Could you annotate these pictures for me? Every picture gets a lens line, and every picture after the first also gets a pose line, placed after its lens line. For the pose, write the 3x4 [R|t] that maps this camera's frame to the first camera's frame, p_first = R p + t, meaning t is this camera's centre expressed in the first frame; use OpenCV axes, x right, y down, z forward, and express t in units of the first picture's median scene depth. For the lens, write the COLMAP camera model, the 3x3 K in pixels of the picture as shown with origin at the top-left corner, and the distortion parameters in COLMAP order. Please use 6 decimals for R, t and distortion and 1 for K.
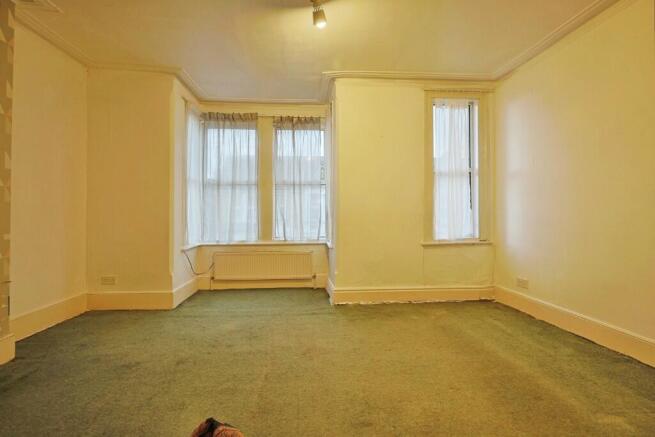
lens RADIAL K [[279.6, 0, 327.7], [0, 279.6, 214.8], [0, 0, 1]] dist [-0.000406, 0.000101]
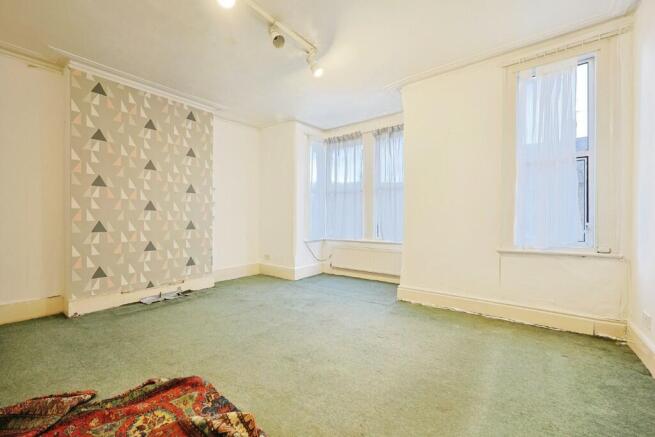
lens RADIAL K [[279.6, 0, 325.5], [0, 279.6, 220.1], [0, 0, 1]] dist [-0.000406, 0.000101]
pose [[0.740511, 0.005959, -0.672018, 0.524520], [0.002856, 0.999924, 0.012014, 0.000796], [0.672038, -0.010815, 0.740437, 0.018415]]
